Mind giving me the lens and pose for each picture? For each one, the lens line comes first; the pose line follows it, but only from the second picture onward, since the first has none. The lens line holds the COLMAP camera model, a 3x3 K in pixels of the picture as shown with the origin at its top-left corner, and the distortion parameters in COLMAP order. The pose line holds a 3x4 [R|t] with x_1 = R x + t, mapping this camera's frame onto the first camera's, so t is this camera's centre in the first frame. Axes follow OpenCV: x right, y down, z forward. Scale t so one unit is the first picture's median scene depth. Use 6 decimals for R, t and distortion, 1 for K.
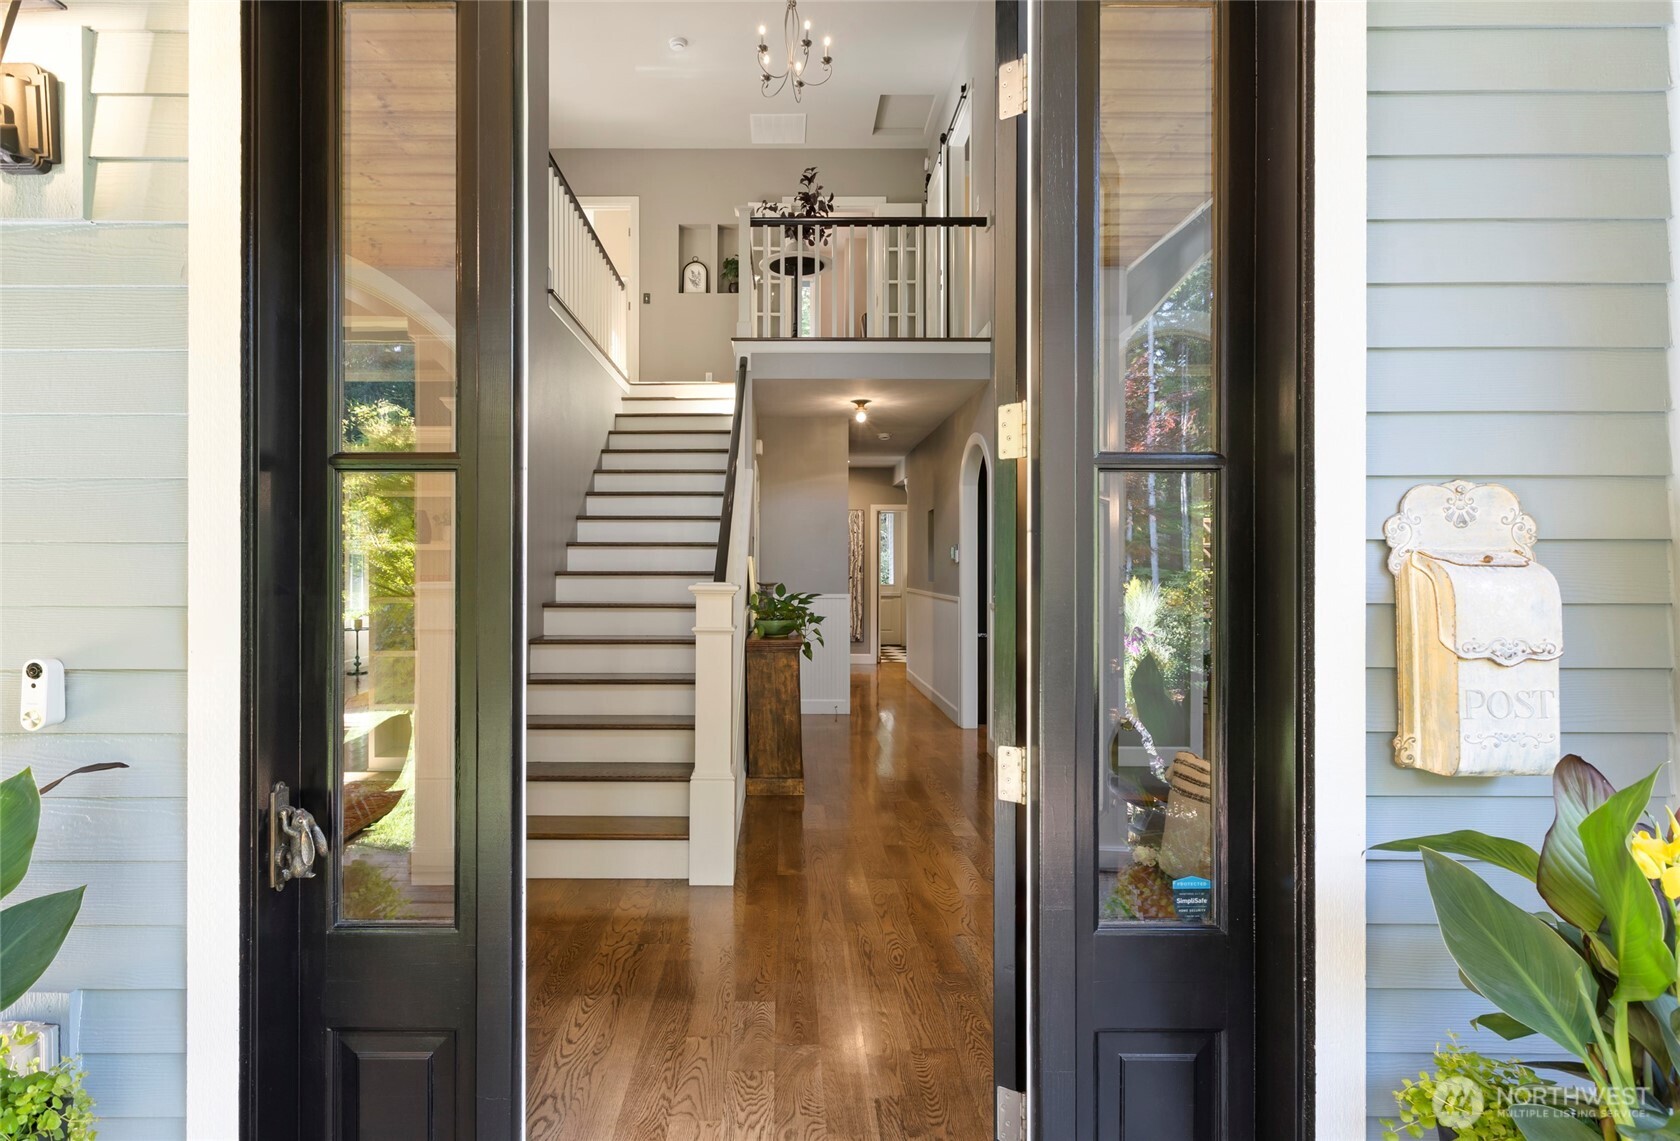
lens RADIAL K [[848.3, 0, 839.6], [0, 848.3, 571.2], [0, 0, 1]] dist [-0.003118, -0.000338]
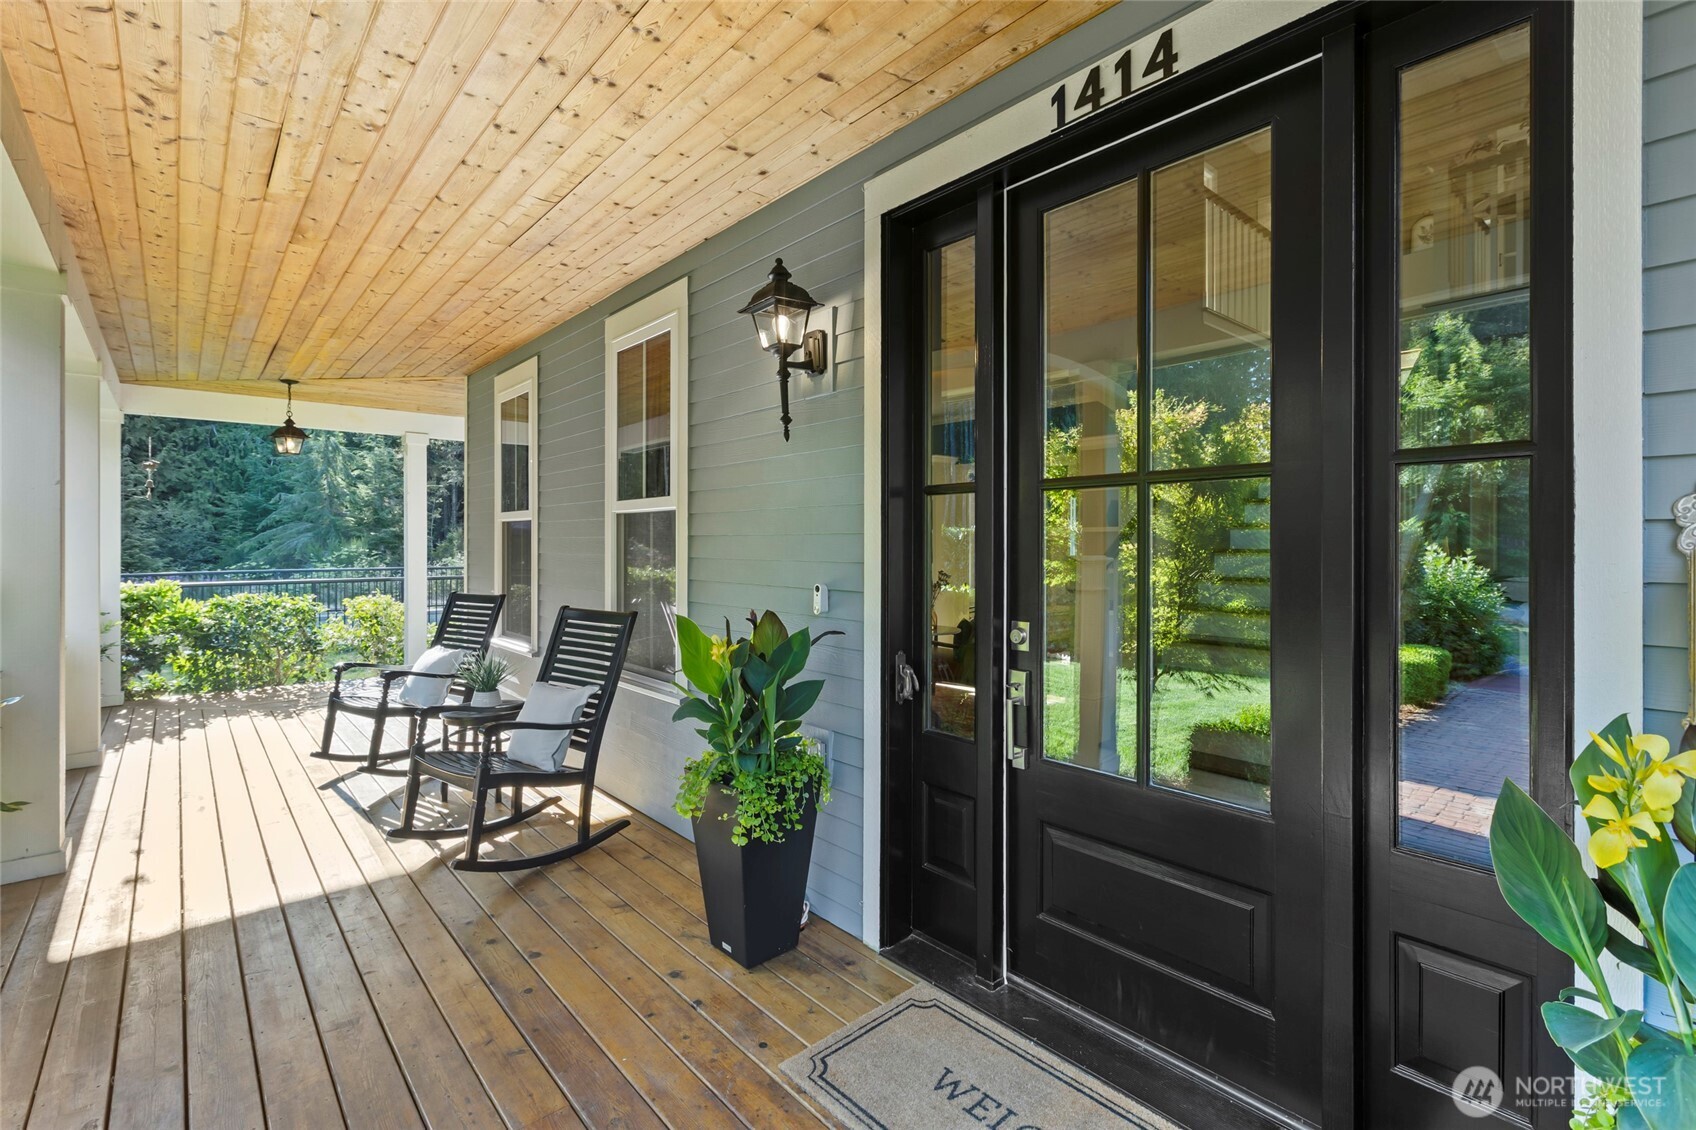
lens RADIAL K [[765.4, 0, 849.0], [0, 765.4, 552.2], [0, 0, 1]] dist [0.000428, 0.000102]
pose [[0.661555, 0.009364, -0.749838, 0.678658], [-0.004368, 0.999953, 0.008634, -0.001996], [0.749884, -0.002436, 0.661565, -0.329781]]
